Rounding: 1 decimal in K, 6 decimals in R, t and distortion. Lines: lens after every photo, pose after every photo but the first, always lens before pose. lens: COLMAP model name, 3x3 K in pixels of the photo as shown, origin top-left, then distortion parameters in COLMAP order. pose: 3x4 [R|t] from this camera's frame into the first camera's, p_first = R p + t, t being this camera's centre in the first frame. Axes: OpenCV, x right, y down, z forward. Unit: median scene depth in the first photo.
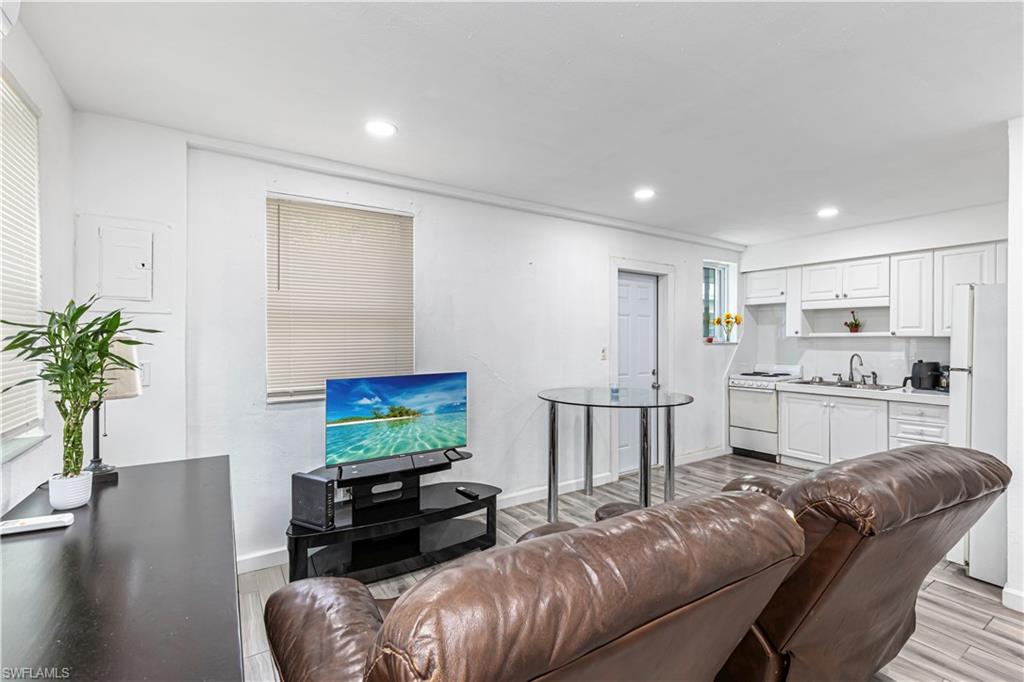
lens RADIAL K [[511.8, 0, 516.2], [0, 511.8, 338.9], [0, 0, 1]] dist [0.031605, 0.000158]
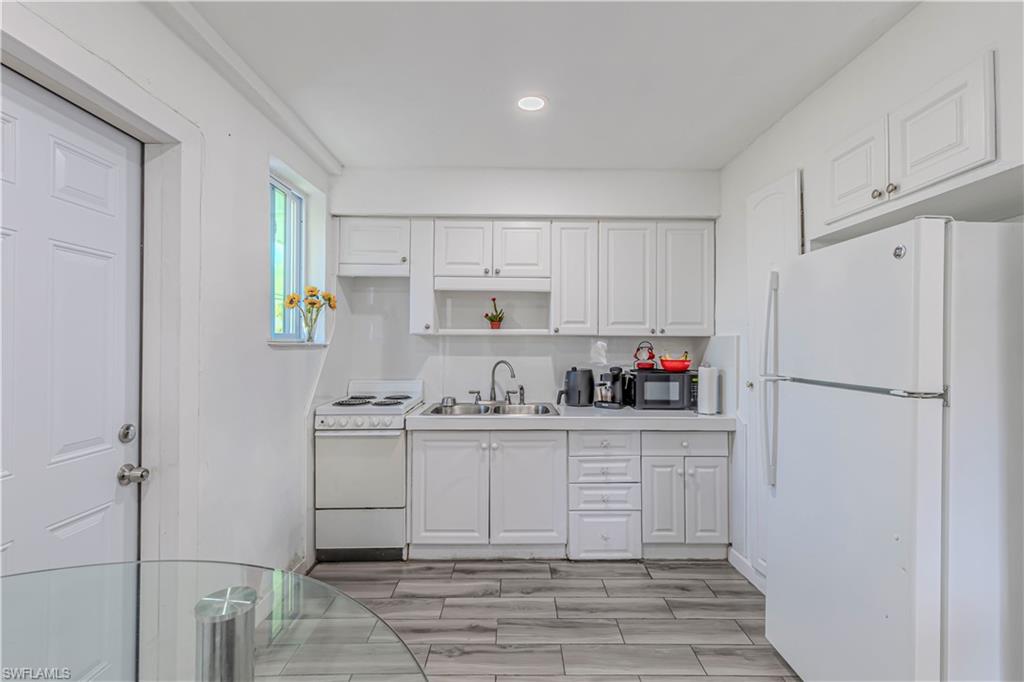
lens RADIAL K [[459.6, 0, 517.3], [0, 459.6, 340.4], [0, 0, 1]] dist [0.002389, 0.000452]
pose [[0.567009, 0.010214, 0.823648, 0.167048], [-0.003097, 0.999942, -0.010269, 0.008538], [-0.823706, 0.003272, 0.567008, 0.627742]]
